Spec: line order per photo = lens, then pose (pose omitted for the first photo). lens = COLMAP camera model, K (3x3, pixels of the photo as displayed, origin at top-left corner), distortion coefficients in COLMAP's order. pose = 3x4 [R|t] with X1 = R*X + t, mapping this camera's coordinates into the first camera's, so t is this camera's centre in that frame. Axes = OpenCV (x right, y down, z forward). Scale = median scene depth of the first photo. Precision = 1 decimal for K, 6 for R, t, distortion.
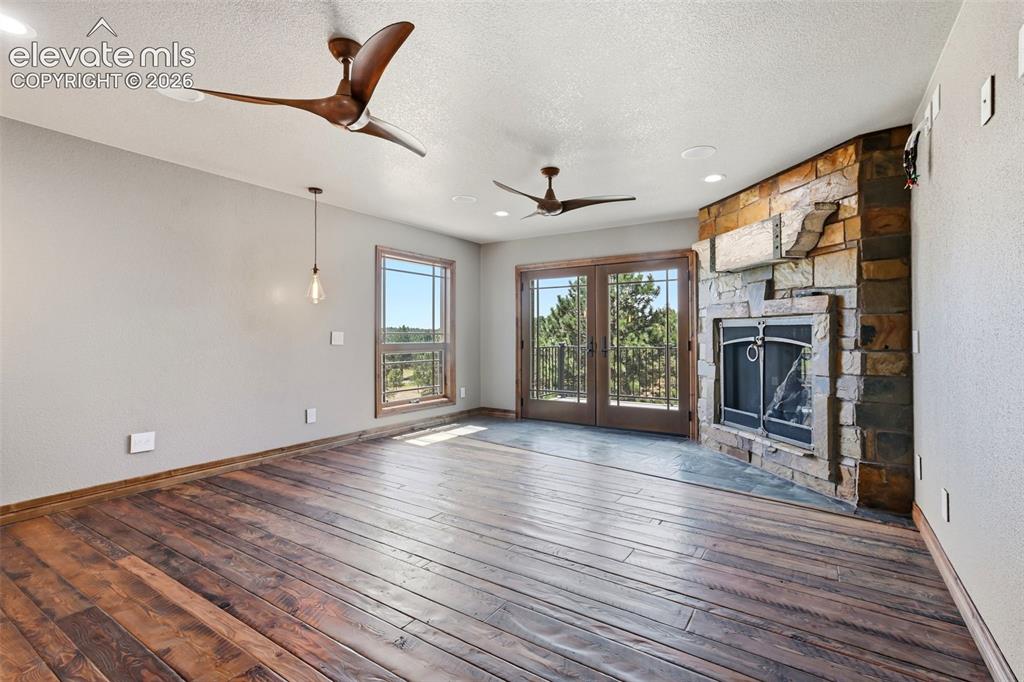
lens RADIAL K [[464.2, 0, 514.8], [0, 464.2, 335.5], [0, 0, 1]] dist [0.002722, 0.000694]
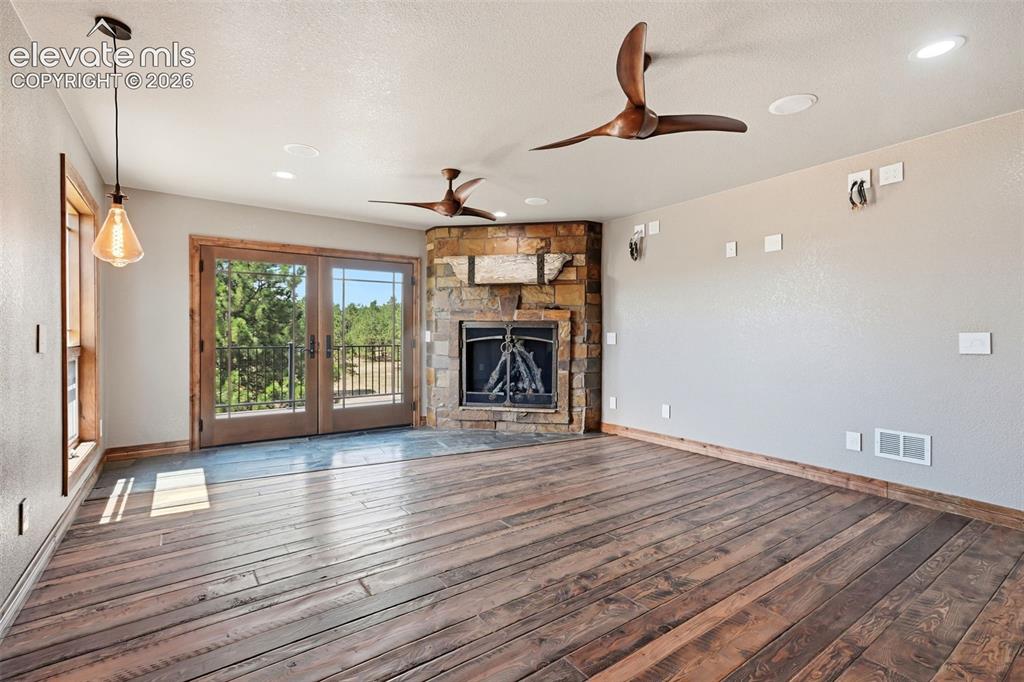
lens RADIAL K [[473.9, 0, 514.2], [0, 473.9, 338.1], [0, 0, 1]] dist [-0.025724, 0.000418]
pose [[0.368435, -0.003383, 0.929647, -0.796168], [-0.004414, 0.999976, 0.005388, 0.002133], [-0.929643, -0.006088, 0.368411, 0.471612]]
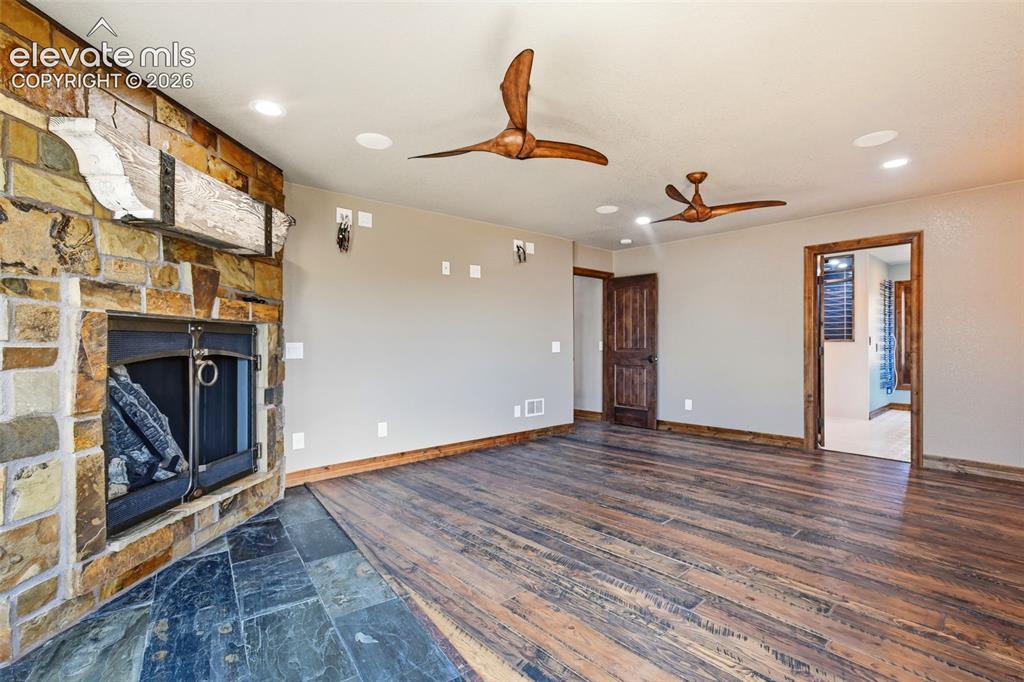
lens RADIAL K [[481.2, 0, 513.9], [0, 481.2, 343.2], [0, 0, 1]] dist [0.000024, 0.000044]
pose [[-0.970172, 0.005408, 0.242358, -0.076326], [0.006028, 0.999980, 0.001817, -0.005042], [-0.242343, 0.003224, -0.970185, 1.583284]]
